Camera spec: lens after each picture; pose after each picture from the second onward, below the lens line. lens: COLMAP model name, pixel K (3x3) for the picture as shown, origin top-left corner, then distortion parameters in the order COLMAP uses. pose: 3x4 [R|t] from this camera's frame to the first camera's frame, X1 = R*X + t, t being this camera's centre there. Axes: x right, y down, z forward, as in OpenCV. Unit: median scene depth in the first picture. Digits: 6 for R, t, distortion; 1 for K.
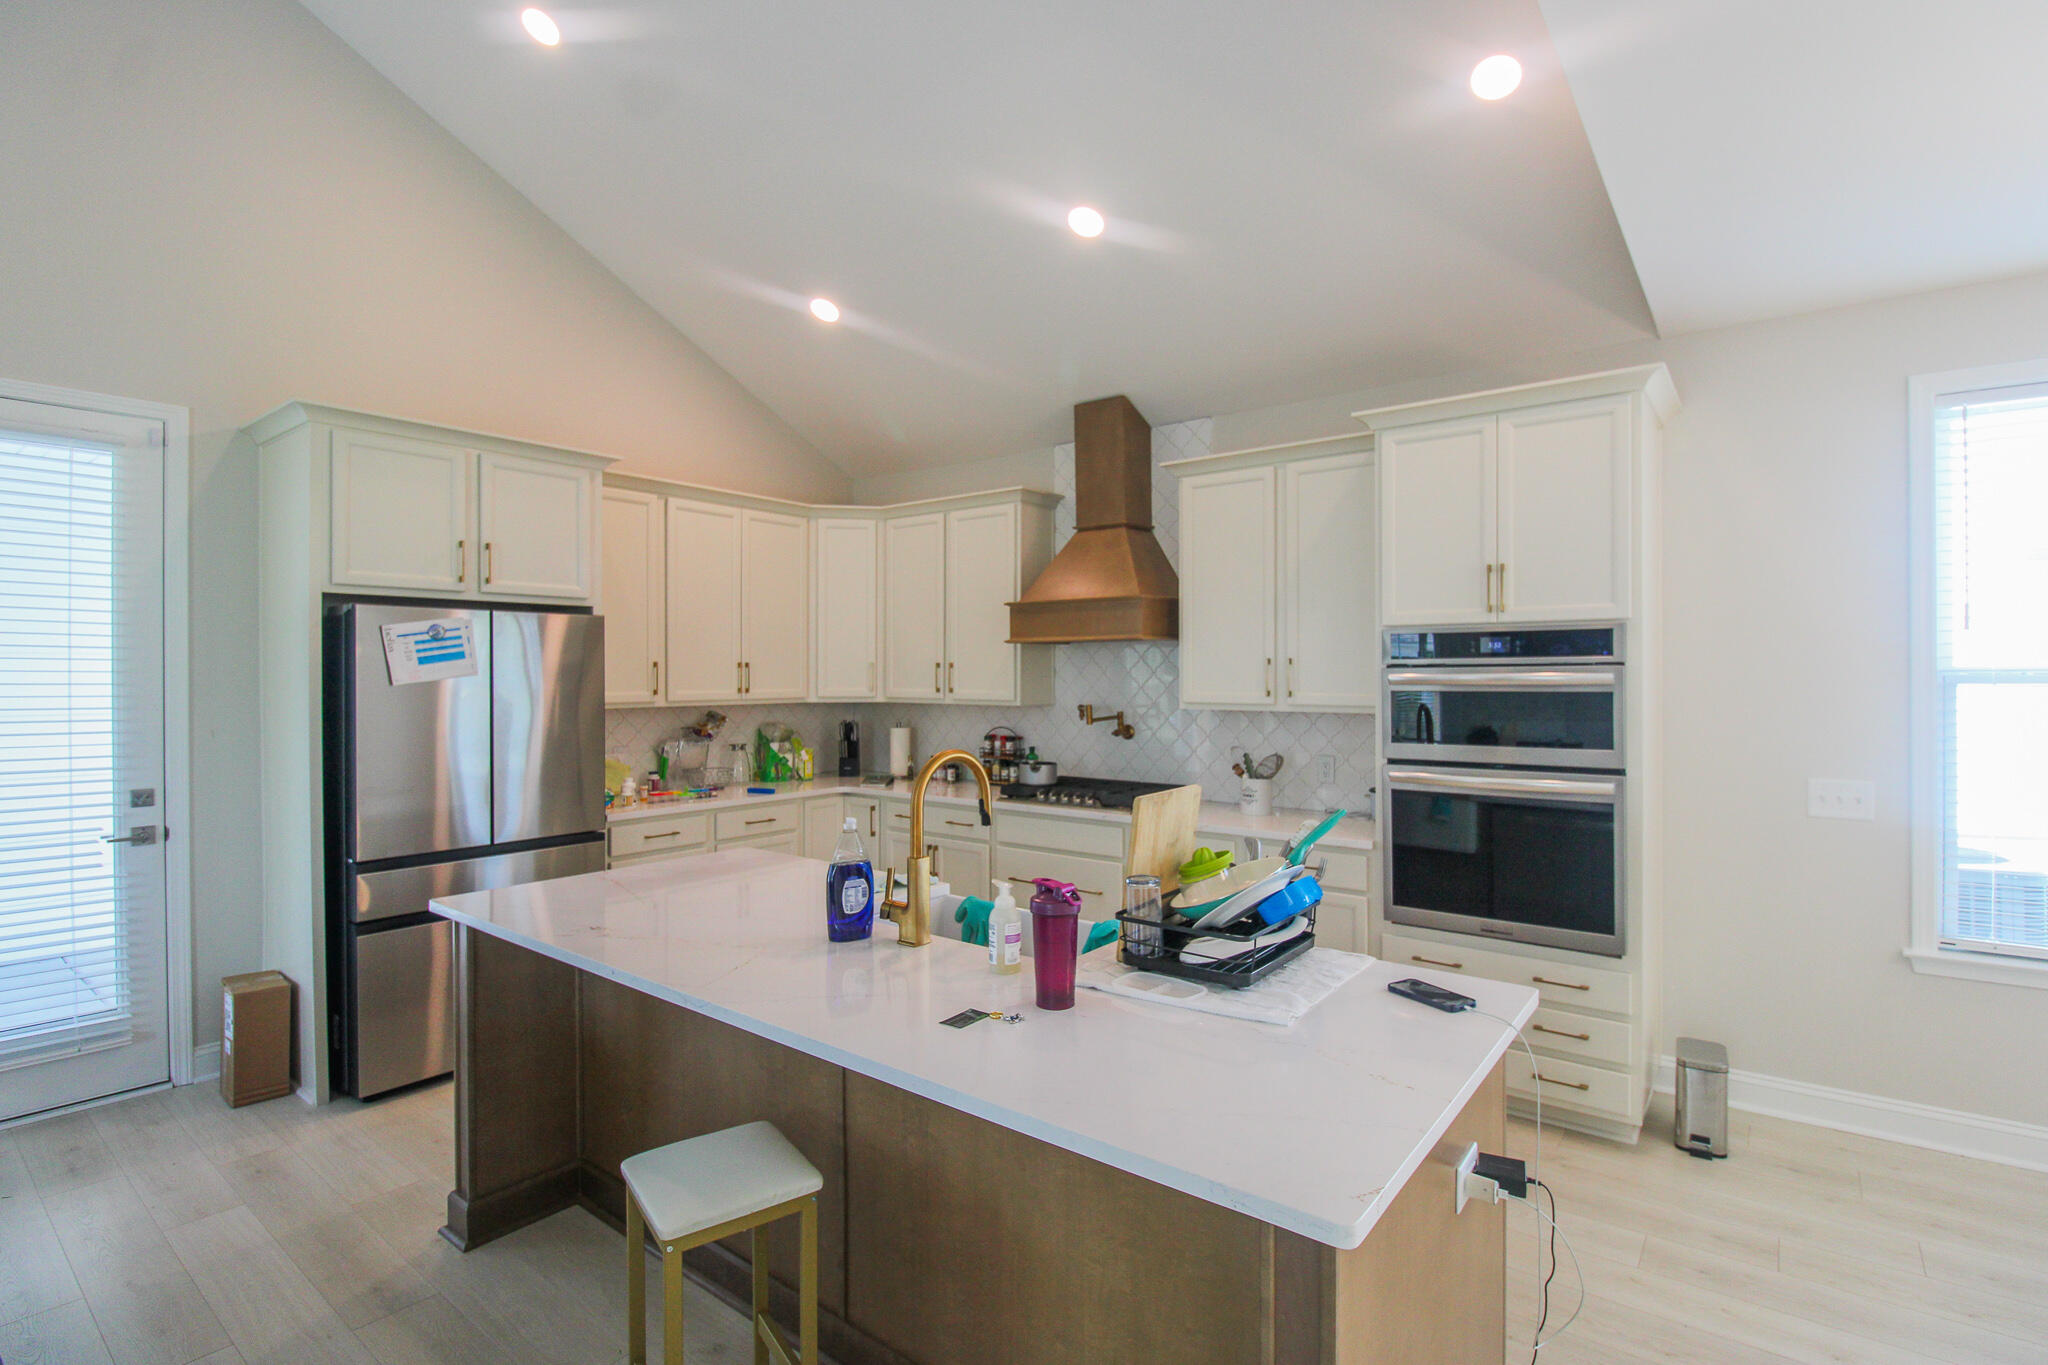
lens RADIAL K [[967.2, 0, 1030.1], [0, 967.2, 673.9], [0, 0, 1]] dist [-0.001449, -0.000402]
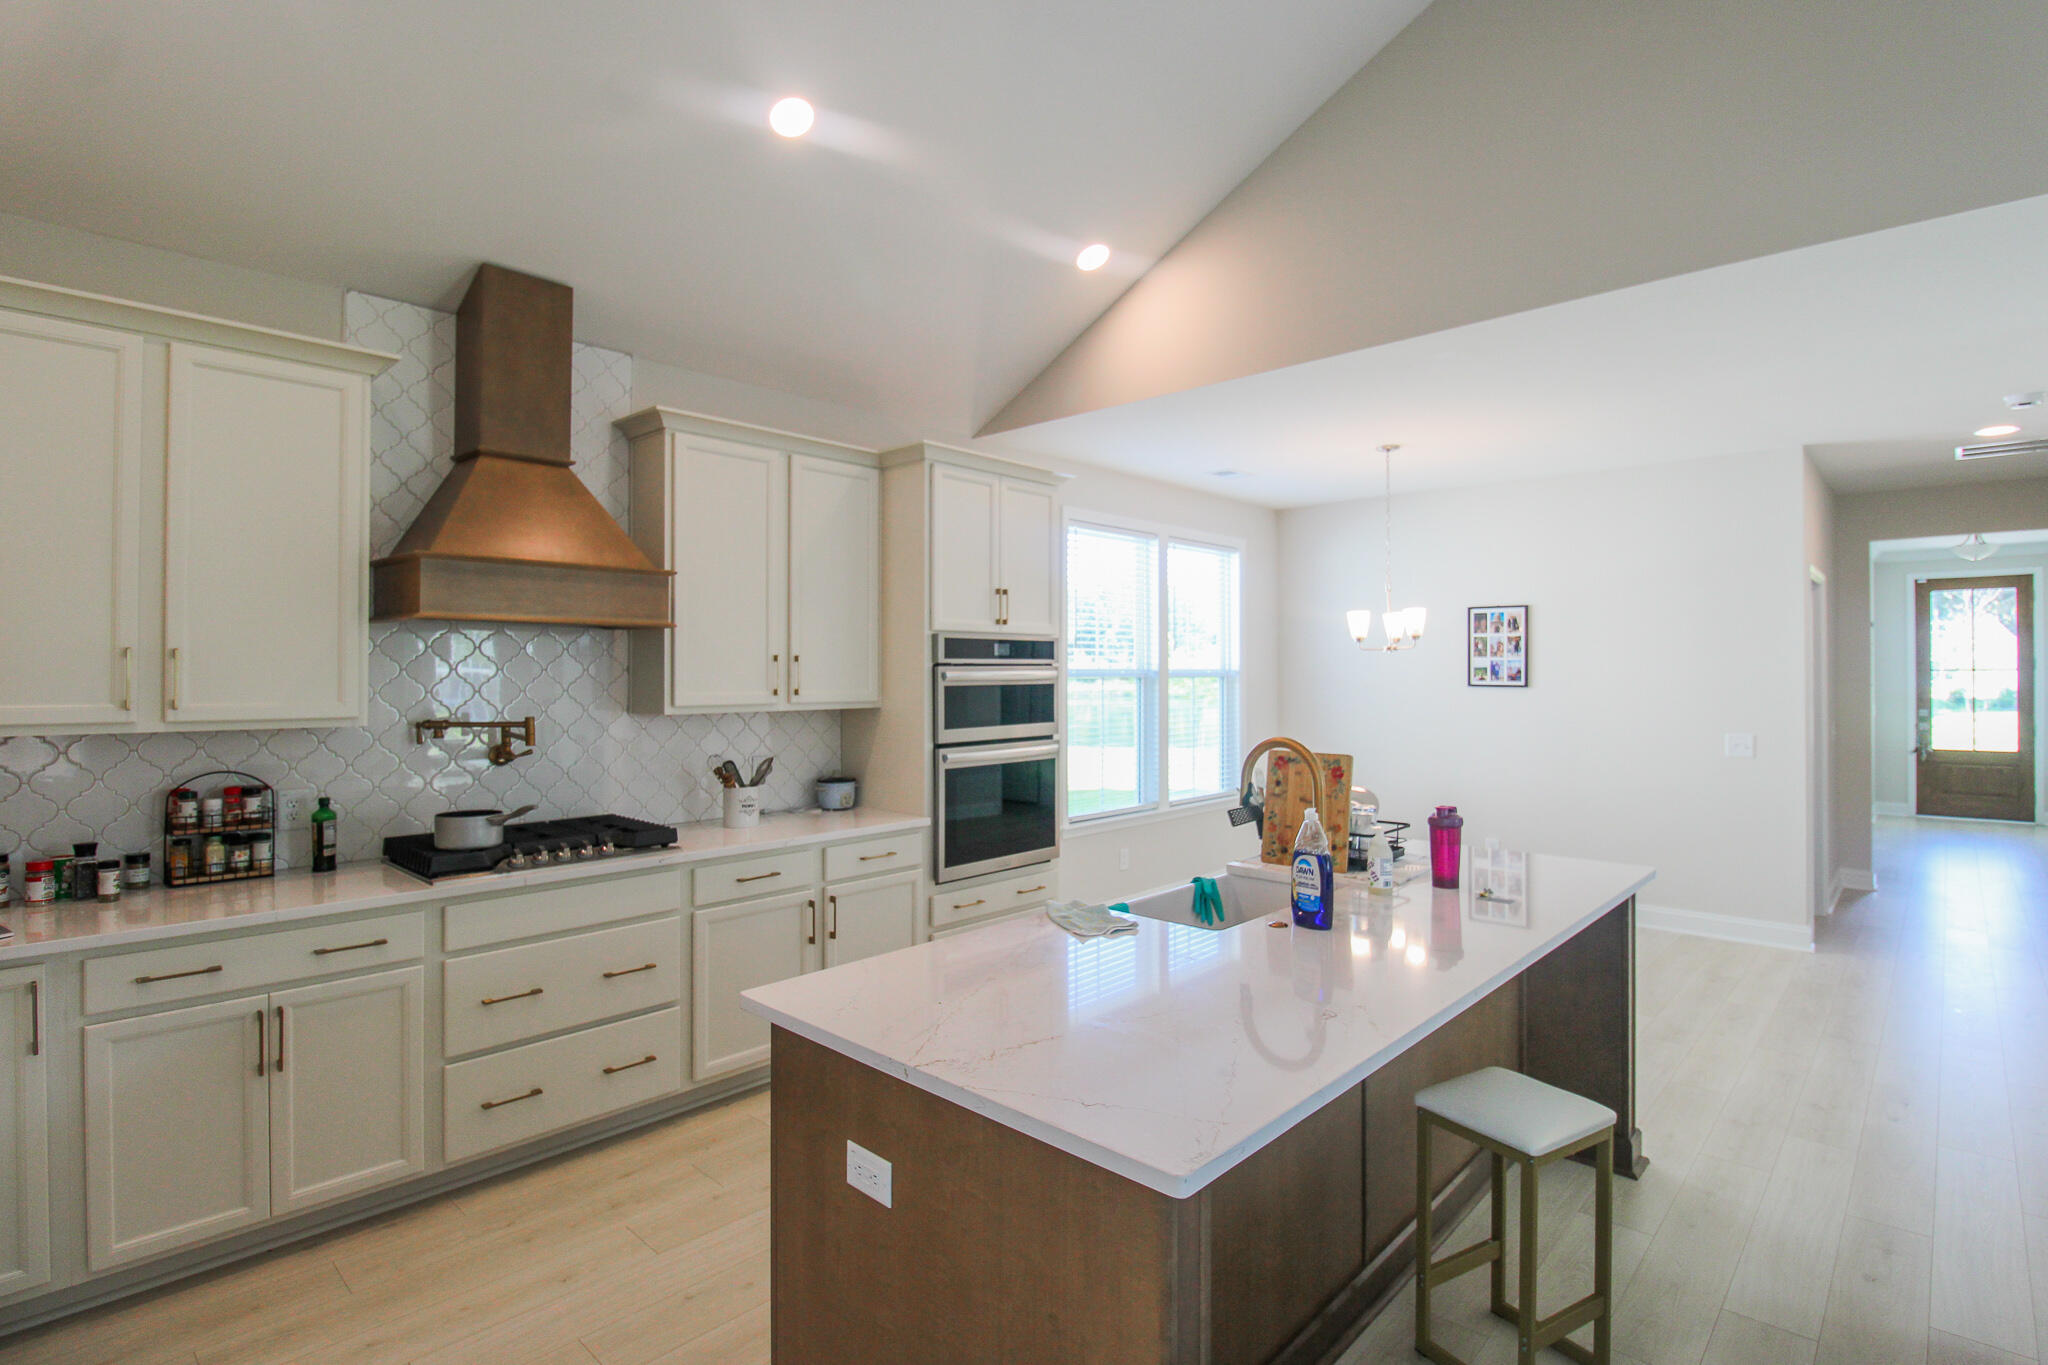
lens RADIAL K [[967.2, 0, 1029.2], [0, 967.2, 680.4], [0, 0, 1]] dist [-0.001449, -0.000402]
pose [[0.105250, -0.006081, 0.994427, -0.797522], [0.002150, 0.999980, 0.005887, 0.004355], [-0.994443, 0.001519, 0.105261, 0.787381]]
